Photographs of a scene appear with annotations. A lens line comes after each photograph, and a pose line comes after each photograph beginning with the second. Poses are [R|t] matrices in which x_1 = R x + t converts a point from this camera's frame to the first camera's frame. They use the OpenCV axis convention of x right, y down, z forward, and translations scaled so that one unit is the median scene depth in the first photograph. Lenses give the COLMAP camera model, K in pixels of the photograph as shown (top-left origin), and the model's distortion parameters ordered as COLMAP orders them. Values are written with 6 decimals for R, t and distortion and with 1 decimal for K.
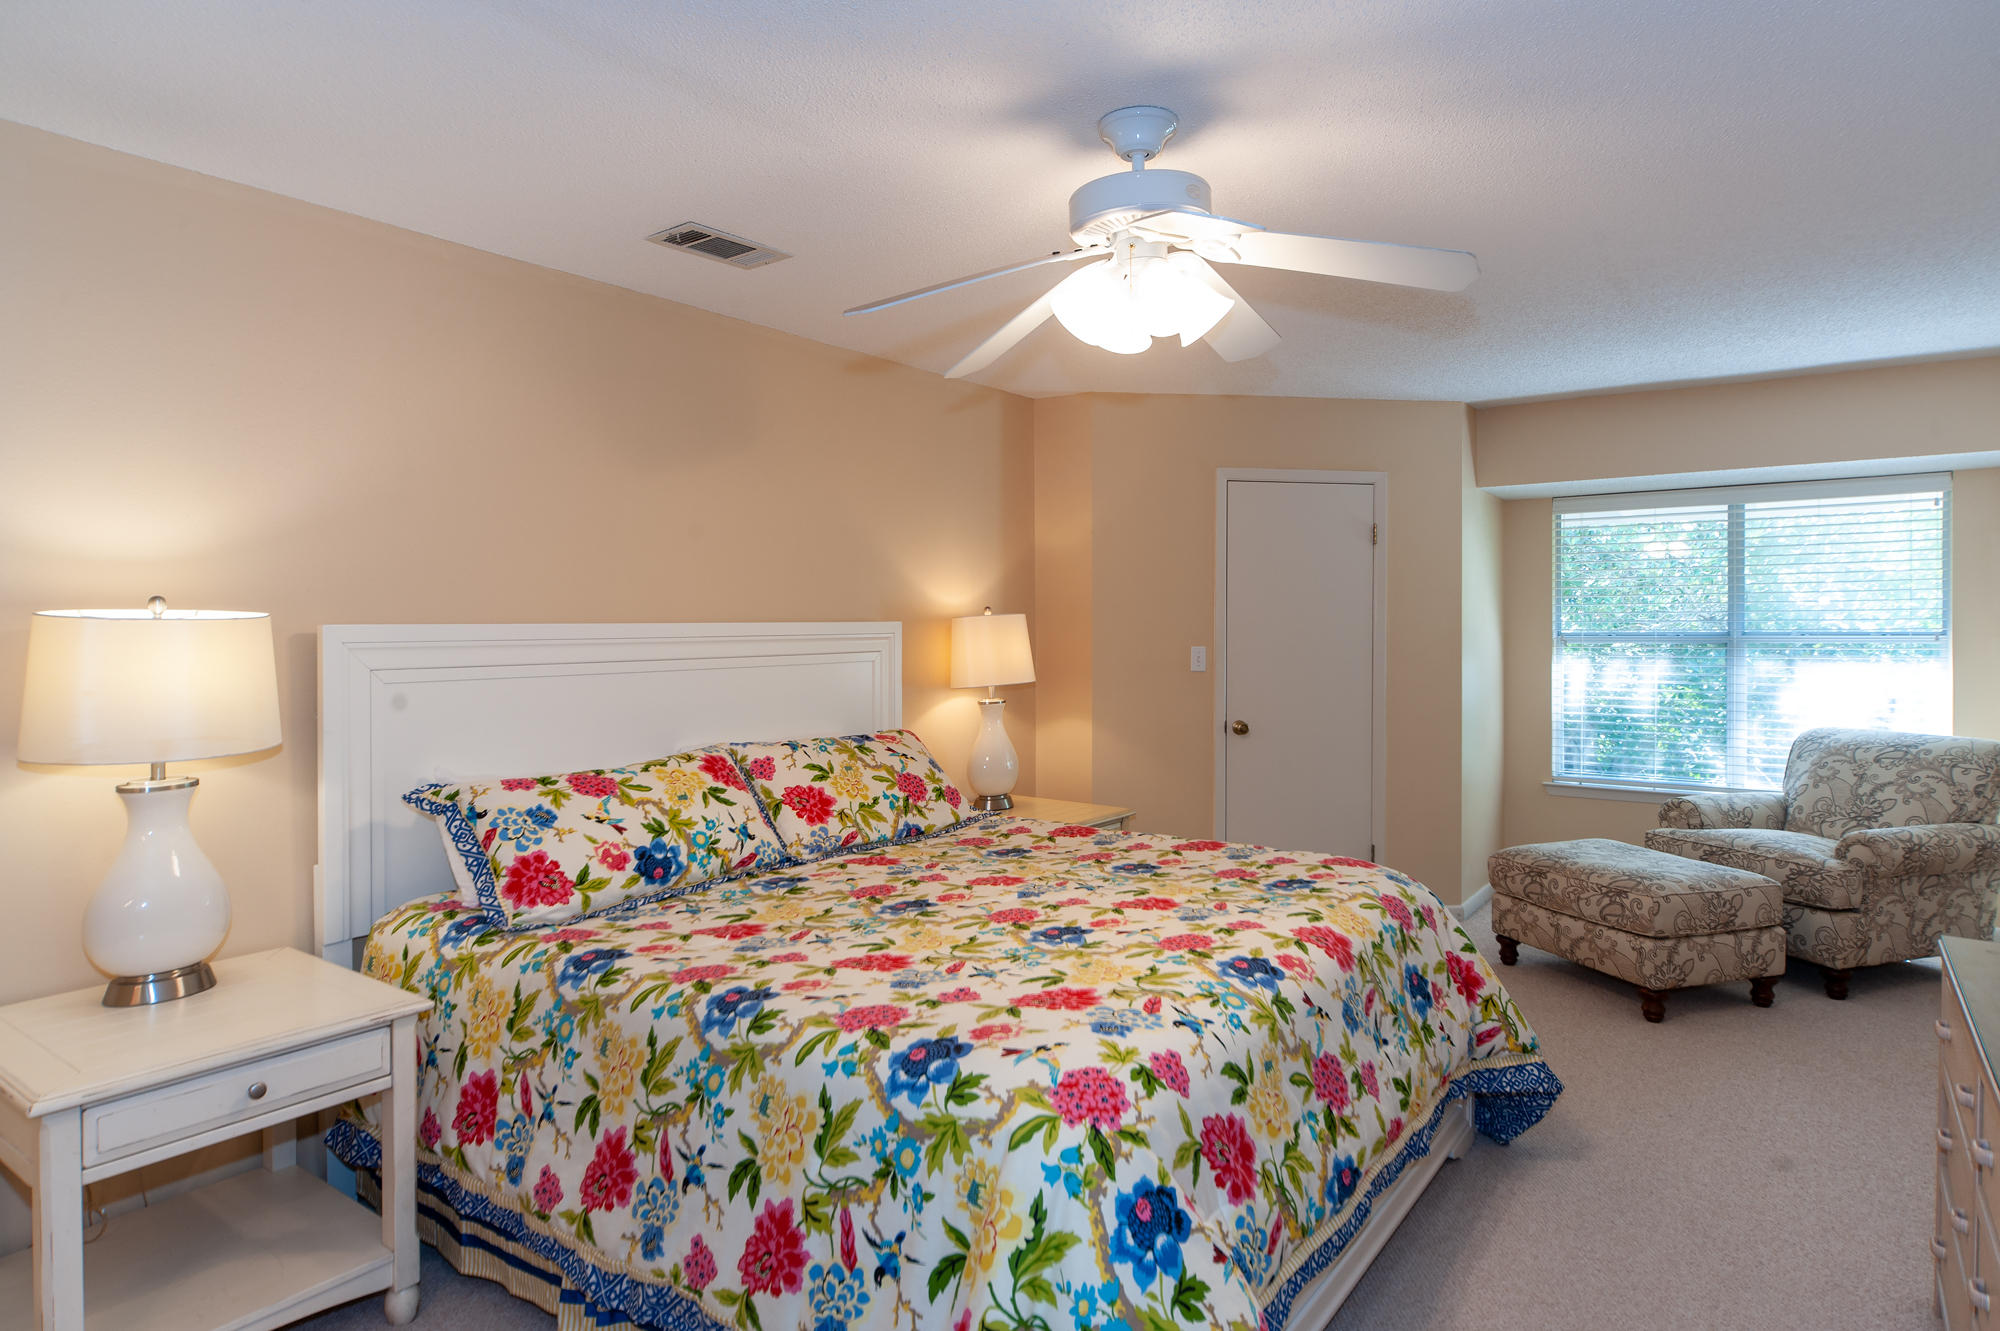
lens RADIAL K [[1136.5, 0, 994.3], [0, 1136.5, 660.2], [0, 0, 1]] dist [0.002602, 0.000029]
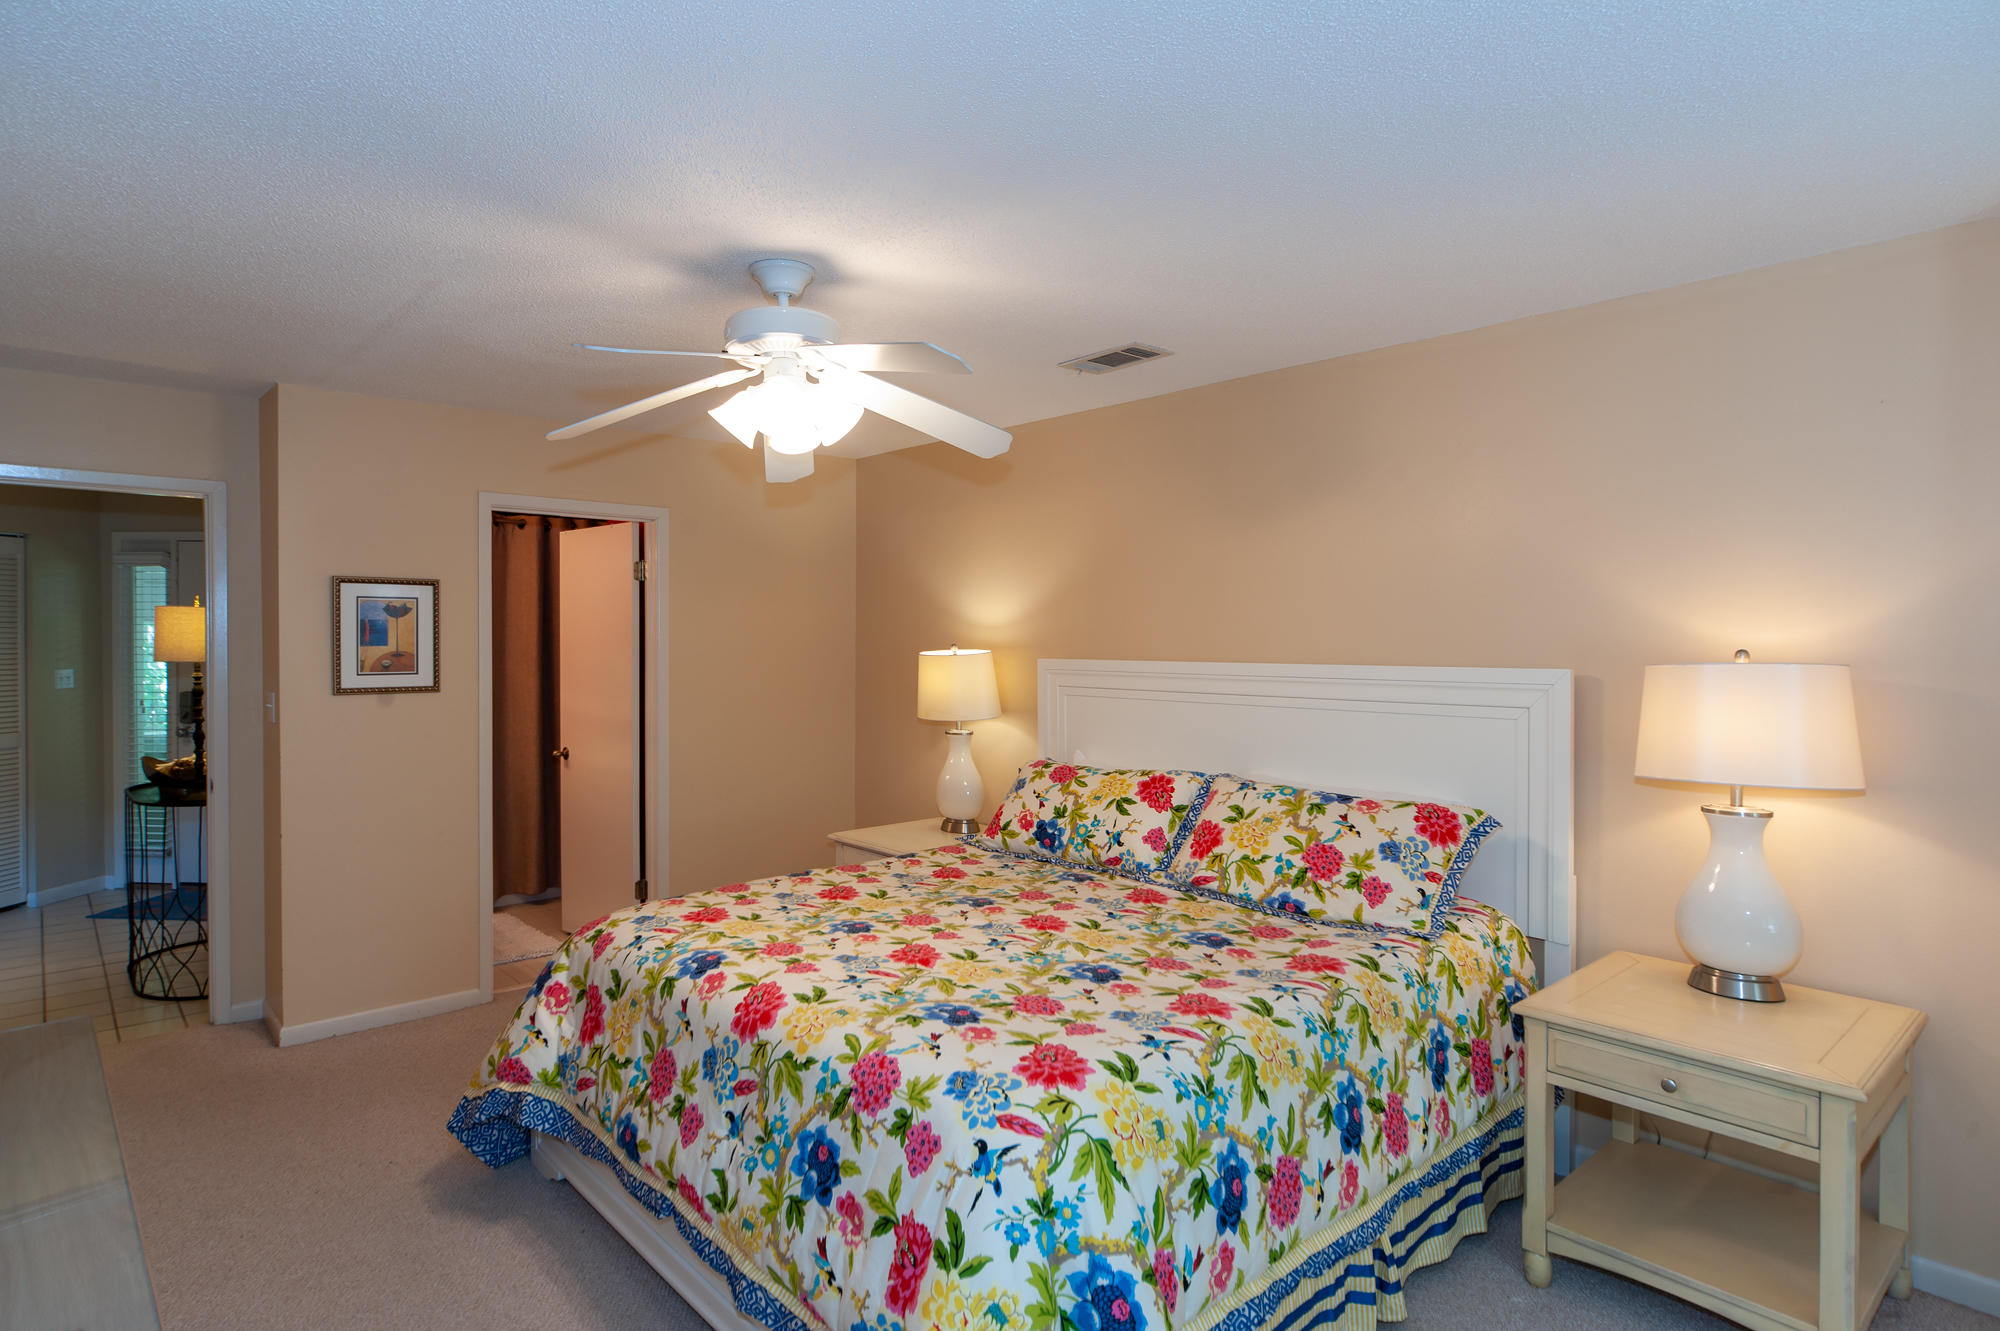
lens RADIAL K [[1091.1, 0, 994.4], [0, 1091.1, 652.7], [0, 0, 1]] dist [-0.003274, -0.000177]
pose [[-0.221144, 0.014836, -0.975128, 1.007155], [-0.031545, 0.999252, 0.022357, -0.070895], [0.974731, 0.035705, -0.220511, 1.216643]]
